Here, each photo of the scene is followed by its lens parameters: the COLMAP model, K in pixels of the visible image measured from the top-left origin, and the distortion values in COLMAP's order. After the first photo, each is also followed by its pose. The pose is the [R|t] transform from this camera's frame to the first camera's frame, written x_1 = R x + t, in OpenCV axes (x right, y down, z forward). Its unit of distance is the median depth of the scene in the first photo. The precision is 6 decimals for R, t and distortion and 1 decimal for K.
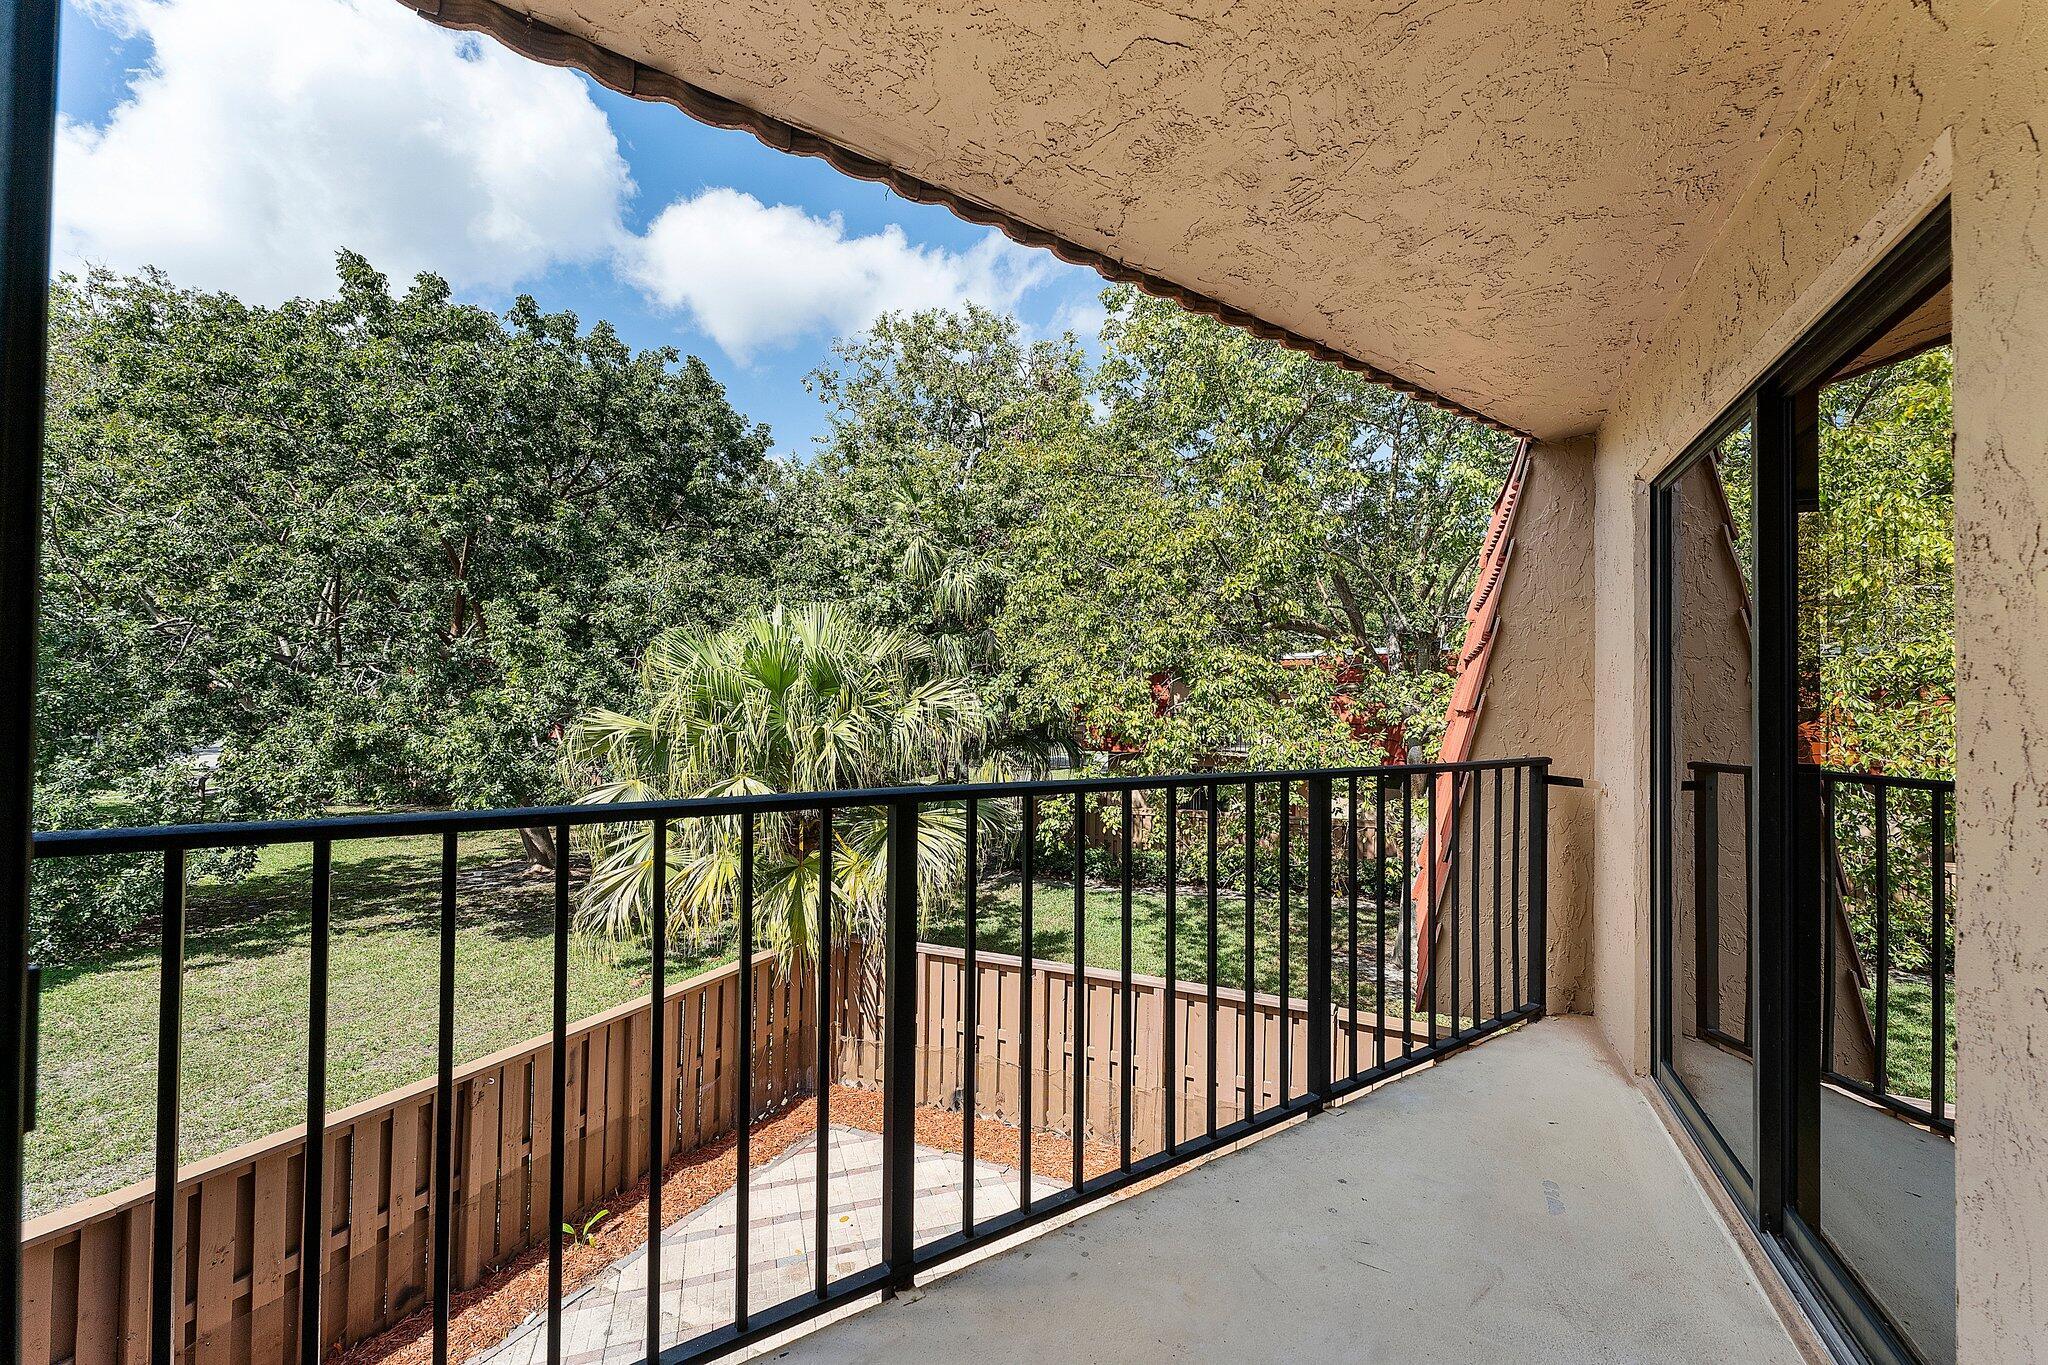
lens RADIAL K [[833.1, 0, 1024.0], [0, 833.1, 682.5], [0, 0, 1]] dist [0.000138, 0.000060]
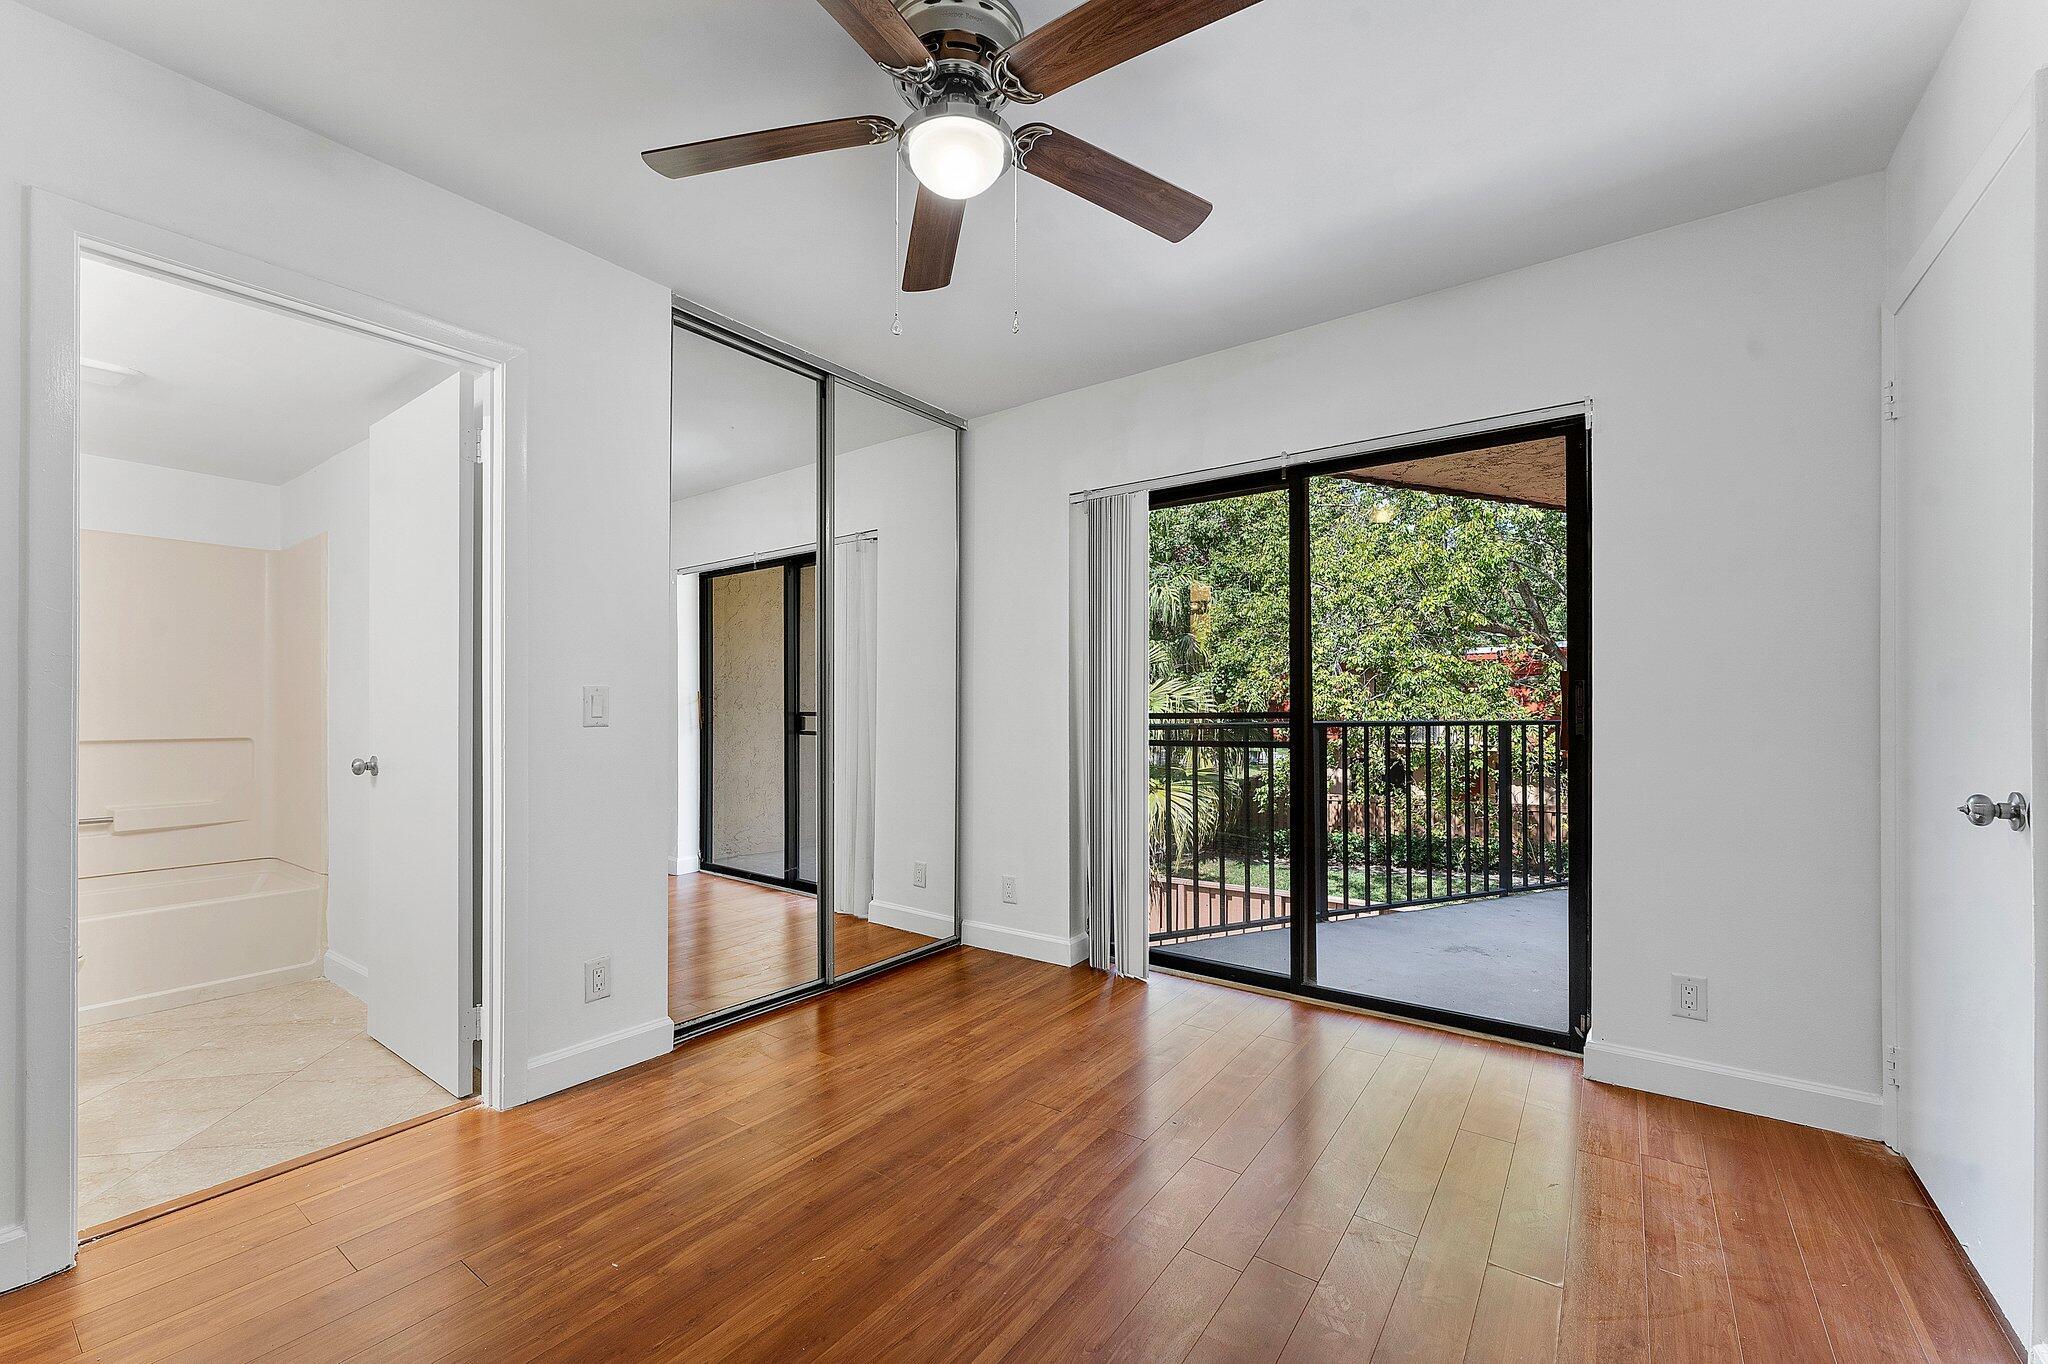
lens RADIAL K [[824.0, 0, 1024.9], [0, 824.0, 676.6], [0, 0, 1]] dist [0.029201, 0.000035]
pose [[0.983312, -0.014738, -0.181327, -0.127501], [0.013509, 0.999877, -0.008012, 0.003440], [0.181422, 0.005429, 0.983390, -0.366516]]
